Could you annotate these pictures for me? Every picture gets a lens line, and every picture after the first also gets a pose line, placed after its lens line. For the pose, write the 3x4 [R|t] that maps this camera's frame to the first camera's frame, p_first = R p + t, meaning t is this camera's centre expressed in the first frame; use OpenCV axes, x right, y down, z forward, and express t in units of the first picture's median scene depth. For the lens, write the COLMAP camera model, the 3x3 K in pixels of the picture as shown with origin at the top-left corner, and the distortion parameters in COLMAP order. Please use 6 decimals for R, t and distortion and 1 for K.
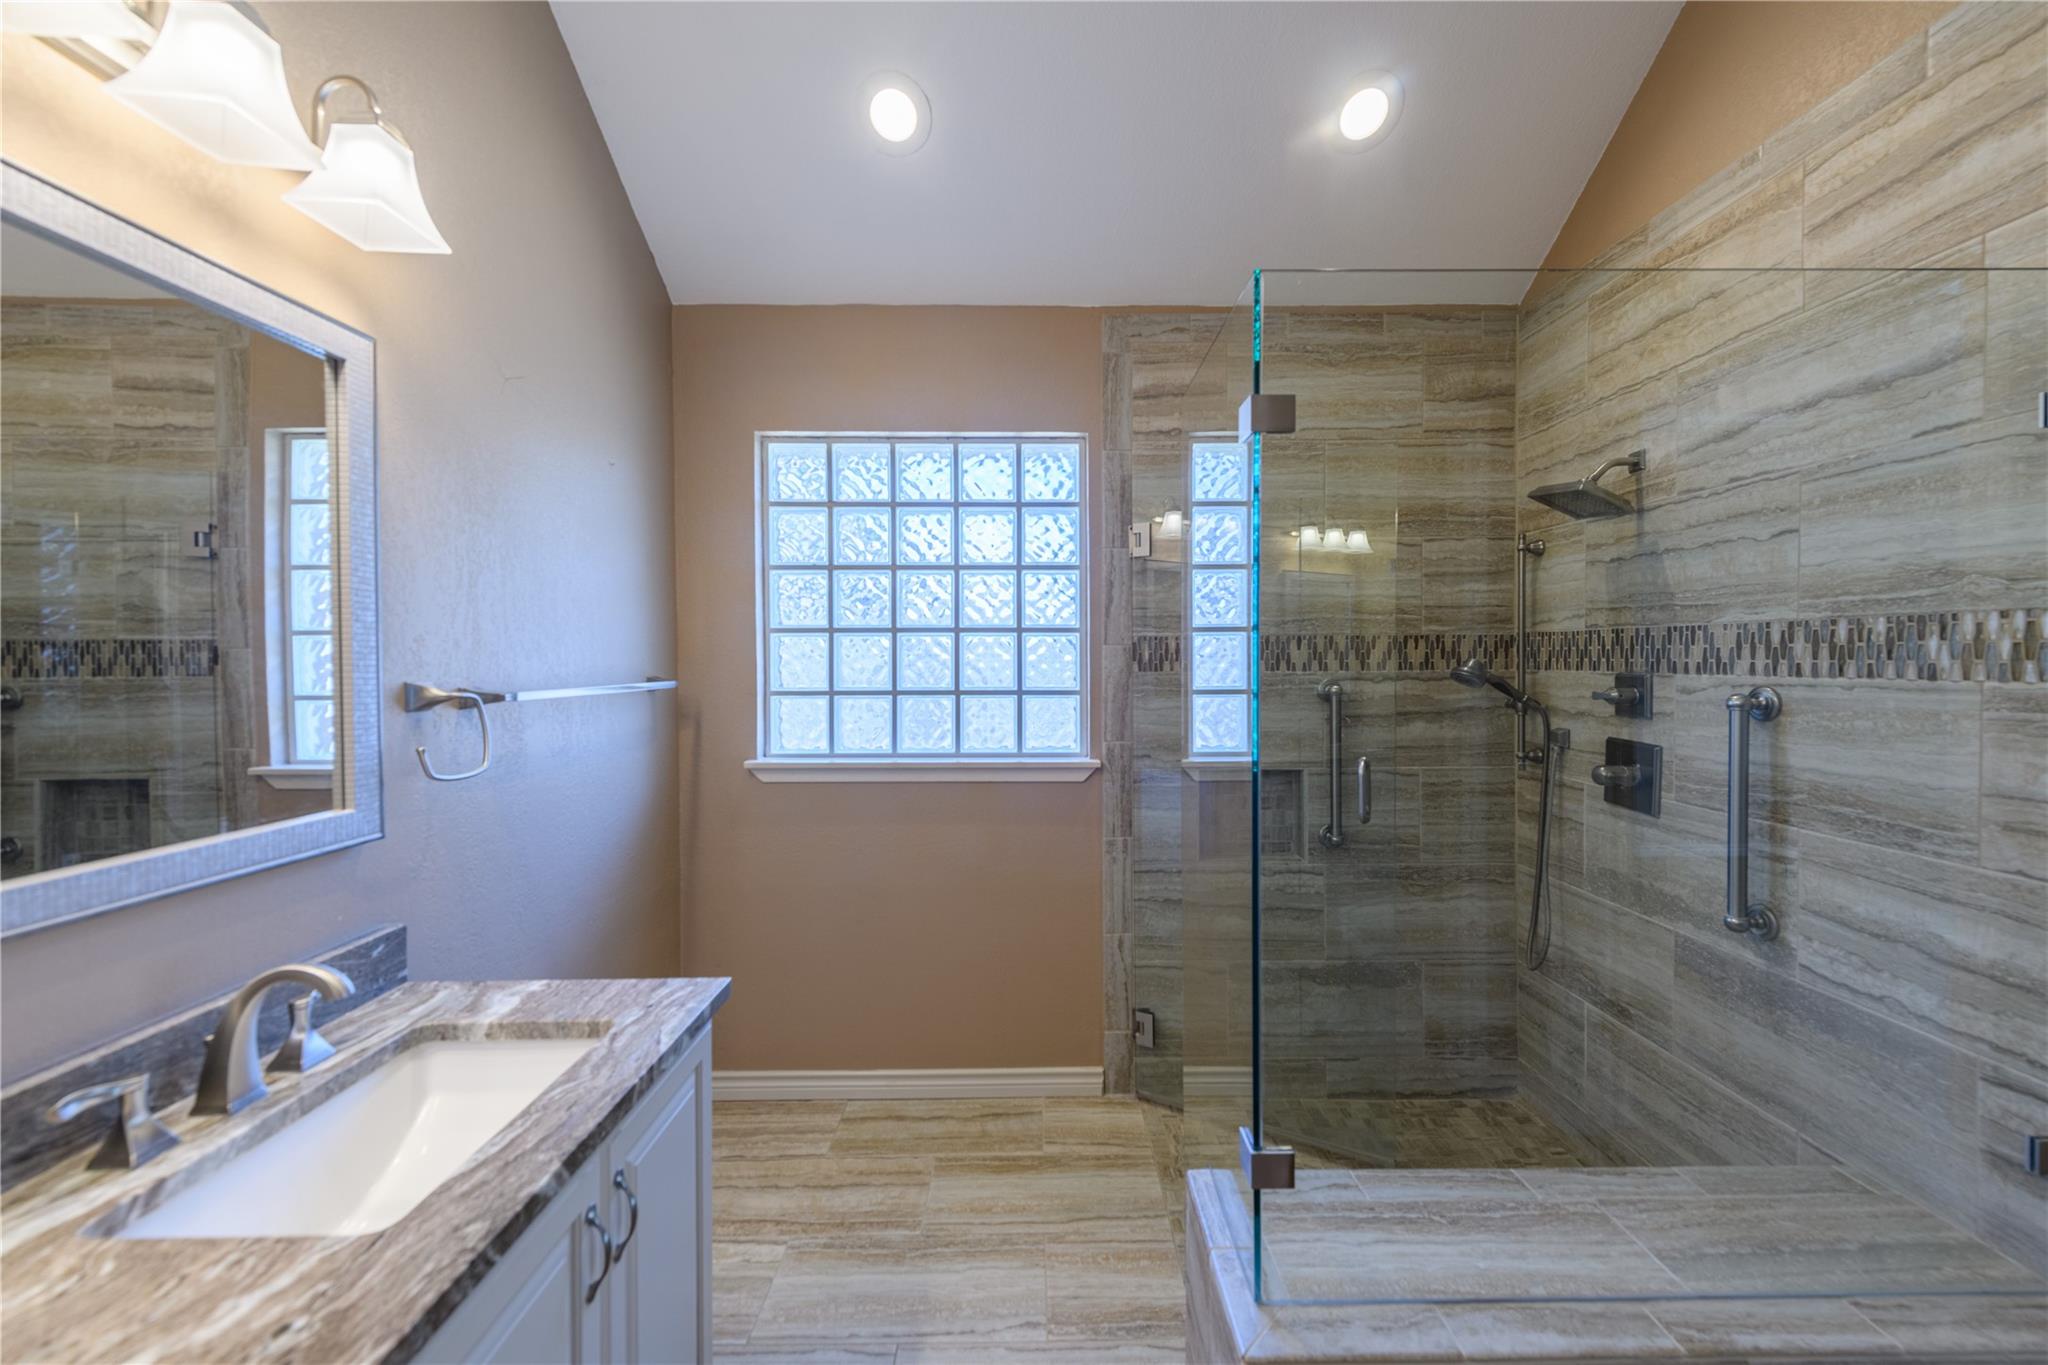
lens RADIAL K [[801.3, 0, 1031.9], [0, 801.3, 677.0], [0, 0, 1]] dist [0.013362, -0.002807]
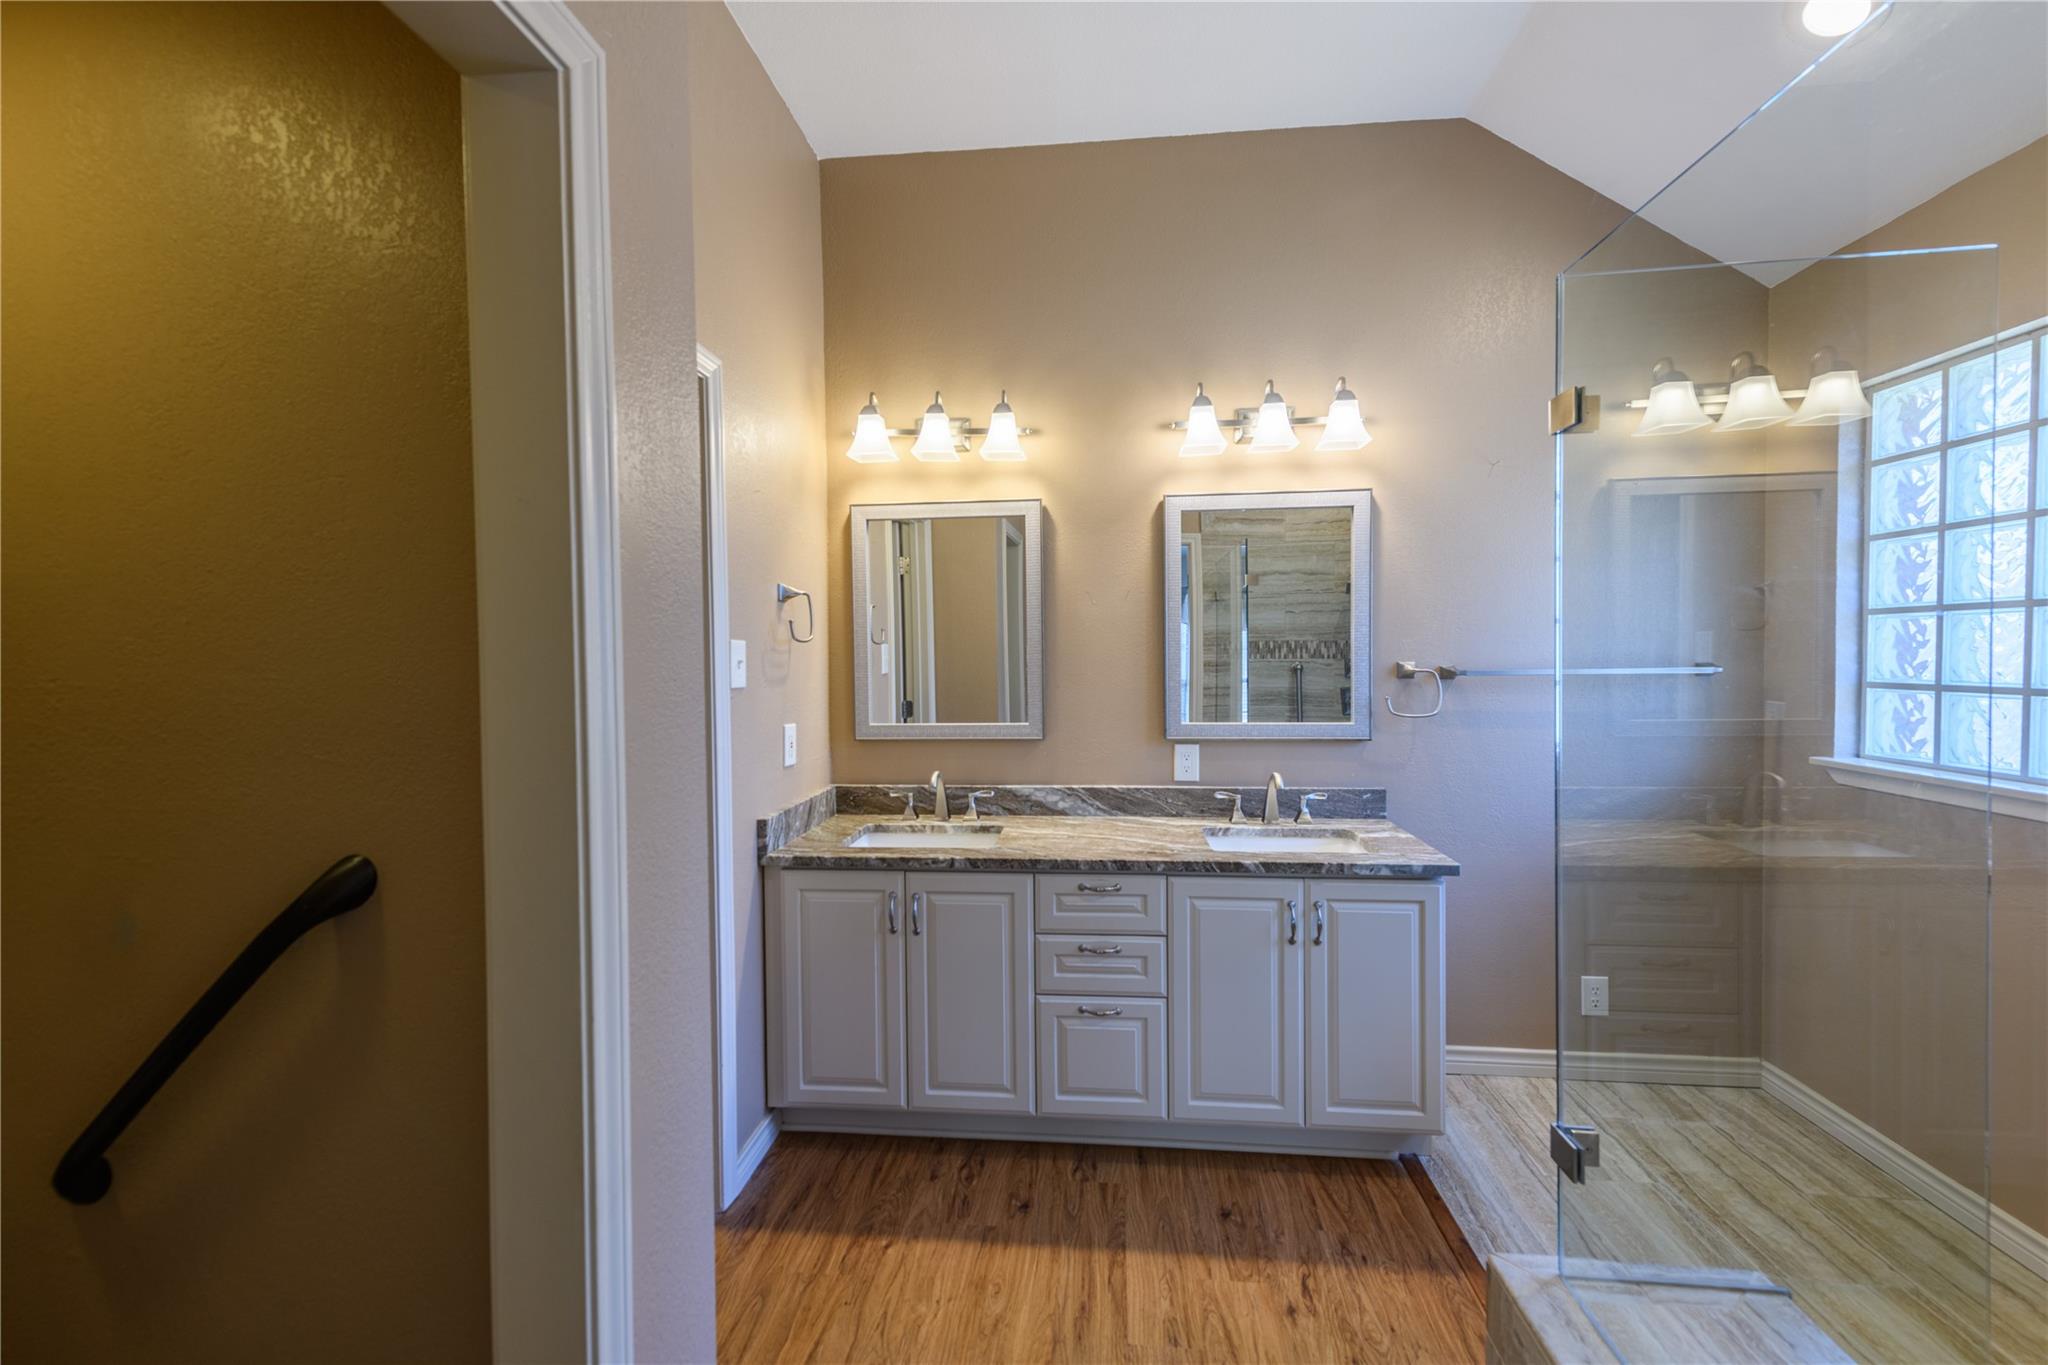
lens RADIAL K [[801.3, 0, 1029.1], [0, 801.3, 676.3], [0, 0, 1]] dist [0.013362, -0.002807]
pose [[-0.118946, 0.030466, -0.992433, 1.154291], [-0.010831, 0.999430, 0.031979, -0.012391], [0.992842, 0.014553, -0.118548, 0.367830]]
